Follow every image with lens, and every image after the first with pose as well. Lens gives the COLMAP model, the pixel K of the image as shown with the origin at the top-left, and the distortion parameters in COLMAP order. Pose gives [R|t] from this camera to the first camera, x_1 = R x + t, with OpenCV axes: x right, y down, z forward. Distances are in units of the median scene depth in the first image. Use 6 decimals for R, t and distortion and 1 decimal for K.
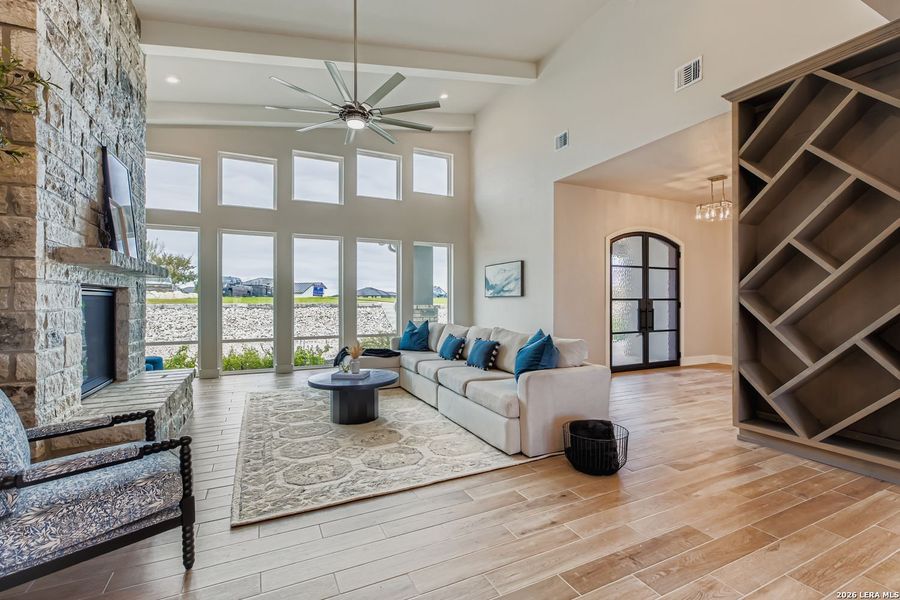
lens RADIAL K [[410.0, 0, 452.5], [0, 410.0, 298.5], [0, 0, 1]] dist [-0.003639, -0.001621]
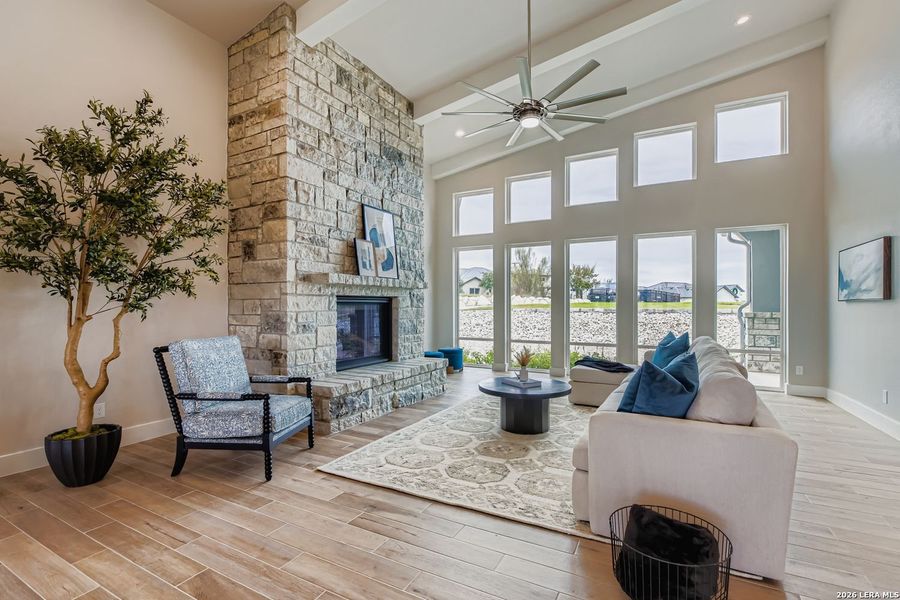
lens RADIAL K [[410.0, 0, 453.5], [0, 410.0, 306.0], [0, 0, 1]] dist [-0.003639, -0.001621]
pose [[0.582303, 0.004219, -0.812961, 0.459574], [0.001504, 0.999979, 0.006267, -0.002284], [0.812971, -0.004872, 0.582284, 0.305091]]
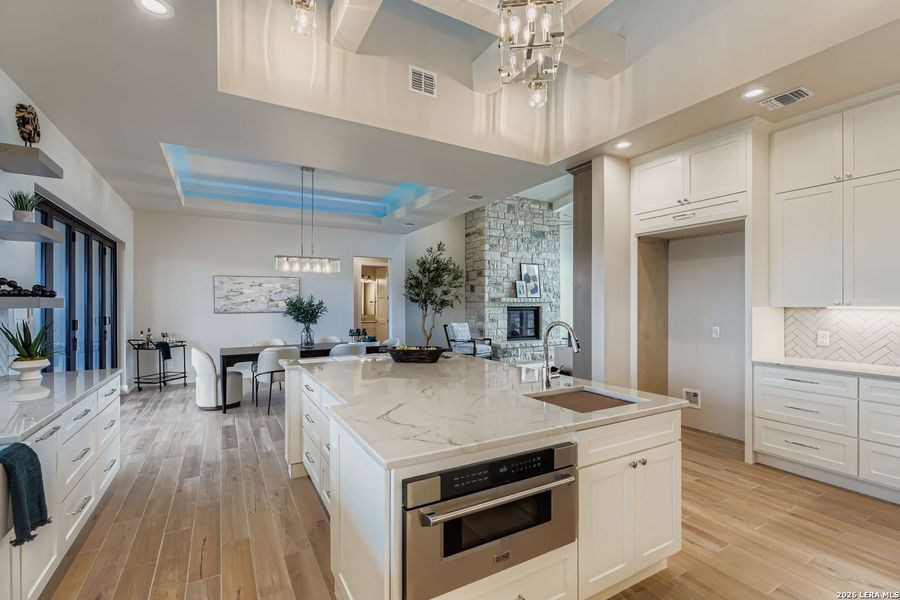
lens RADIAL K [[410.0, 0, 447.8], [0, 410.0, 304.0], [0, 0, 1]] dist [-0.003639, -0.001621]
pose [[0.061566, -0.000747, -0.998103, 1.849094], [0.002055, 0.999998, -0.000622, -0.039916], [0.998101, -0.002013, 0.061567, 0.178587]]
